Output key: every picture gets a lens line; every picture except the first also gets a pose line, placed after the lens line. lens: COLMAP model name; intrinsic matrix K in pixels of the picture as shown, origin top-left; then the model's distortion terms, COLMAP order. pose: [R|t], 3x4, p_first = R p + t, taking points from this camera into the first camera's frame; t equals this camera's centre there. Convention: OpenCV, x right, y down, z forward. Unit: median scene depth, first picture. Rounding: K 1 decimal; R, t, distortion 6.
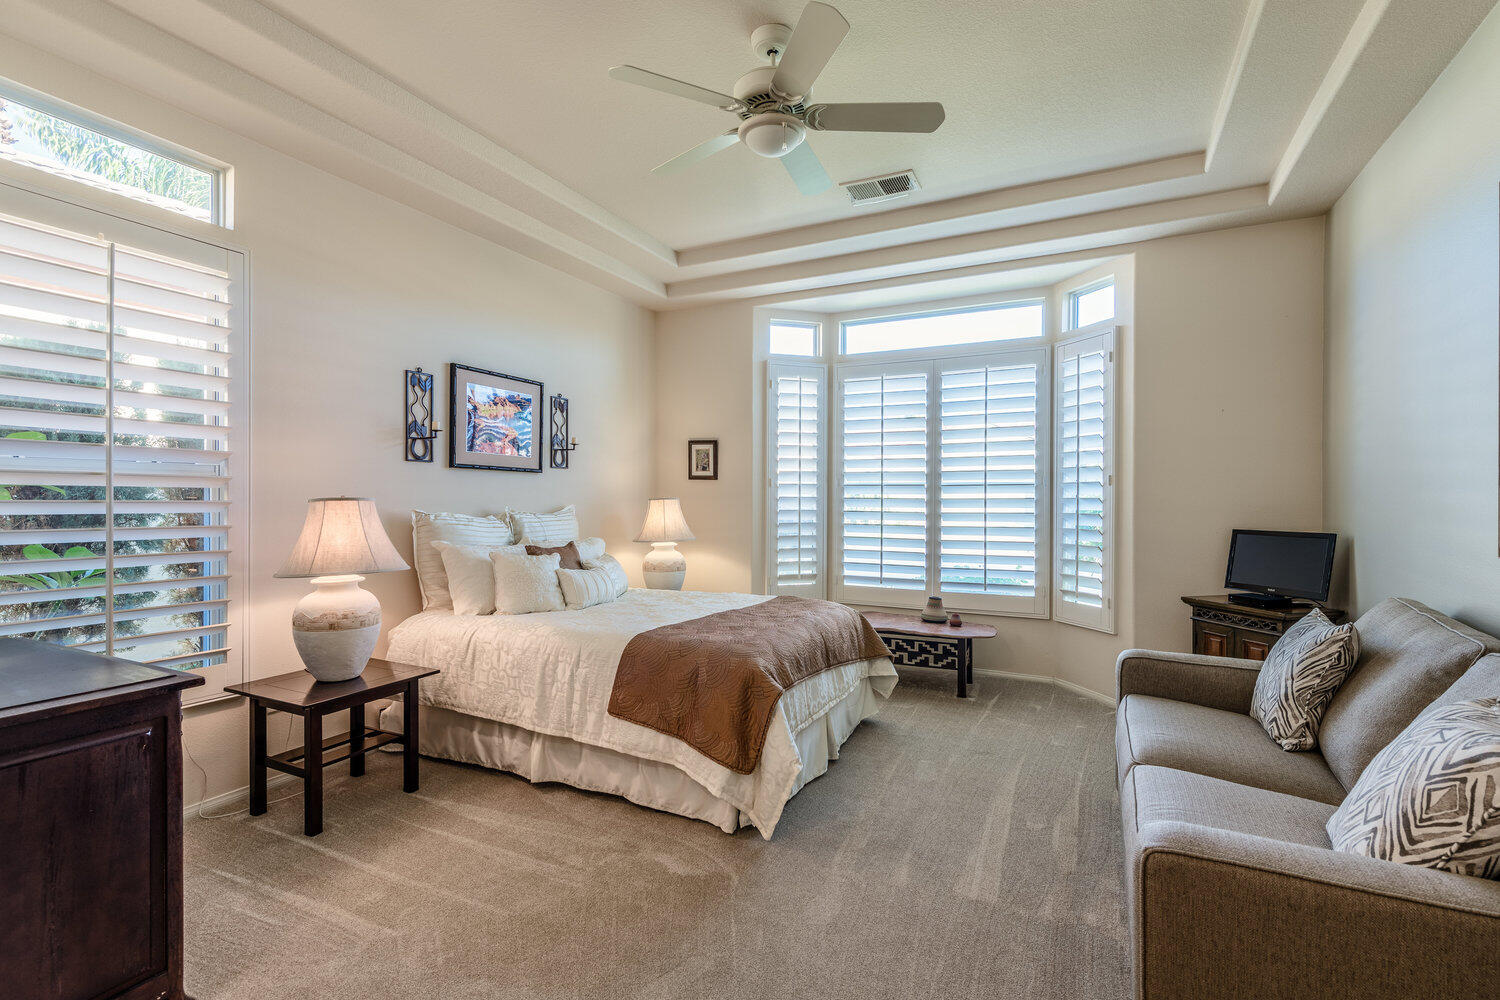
lens RADIAL K [[666.7, 0, 761.8], [0, 666.7, 496.0], [0, 0, 1]] dist [0.015267, -0.005598]
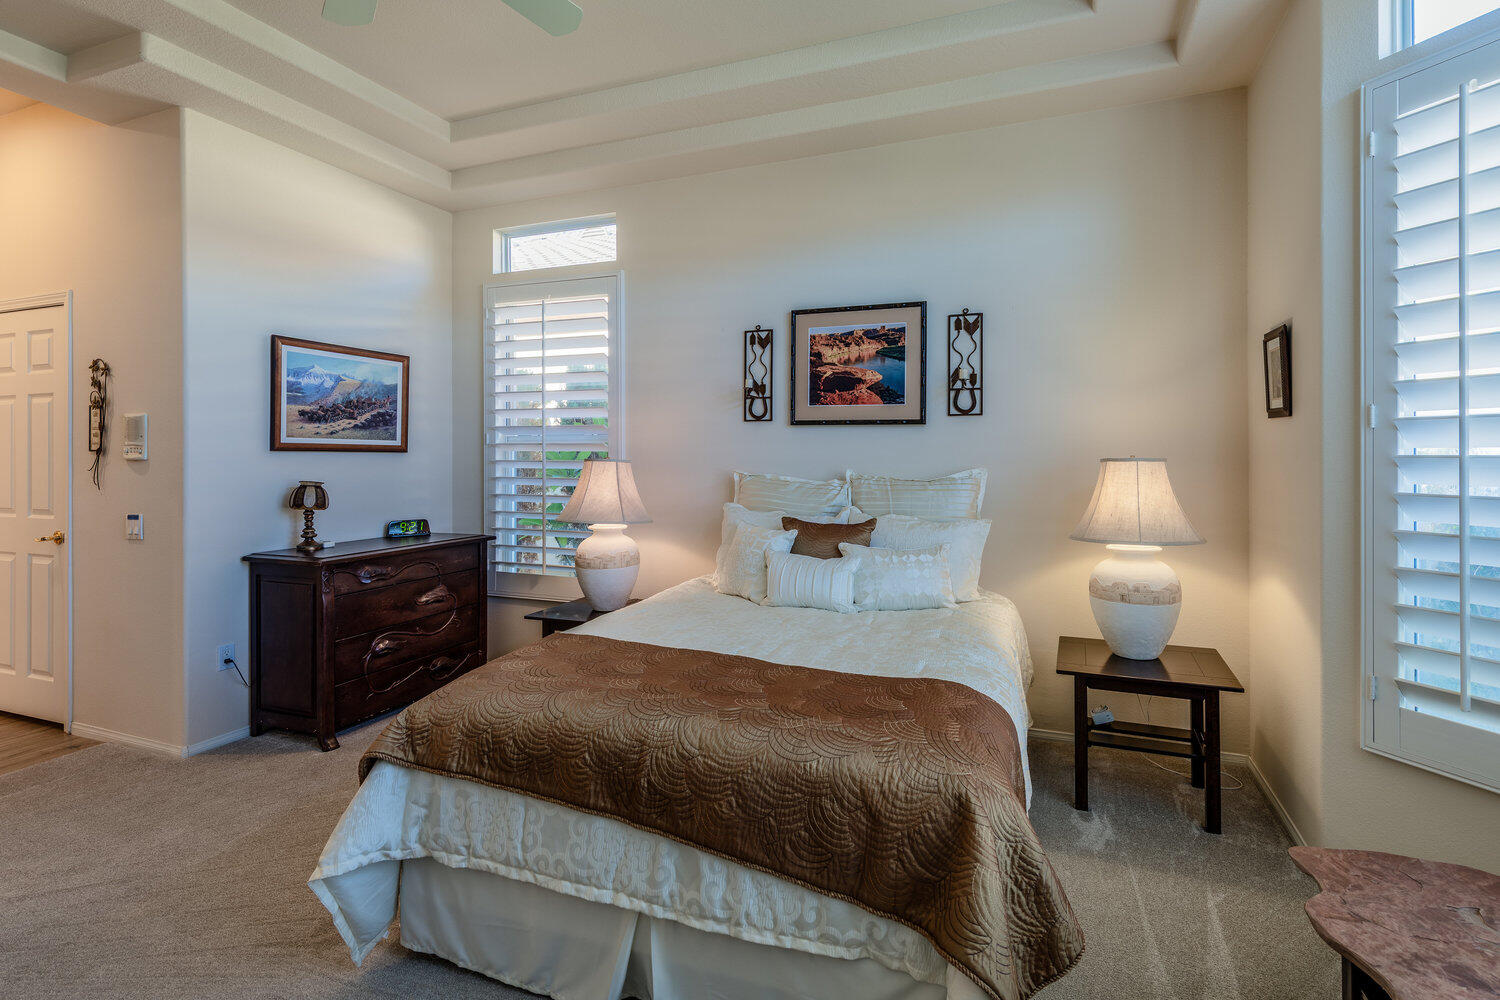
lens RADIAL K [[666.7, 0, 739.0], [0, 666.7, 446.6], [0, 0, 1]] dist [0.015267, -0.005598]
pose [[0.123974, -0.015350, -0.992167, 0.527902], [0.006391, 0.999872, -0.014671, 0.000315], [0.992265, -0.004522, 0.124056, 0.993029]]
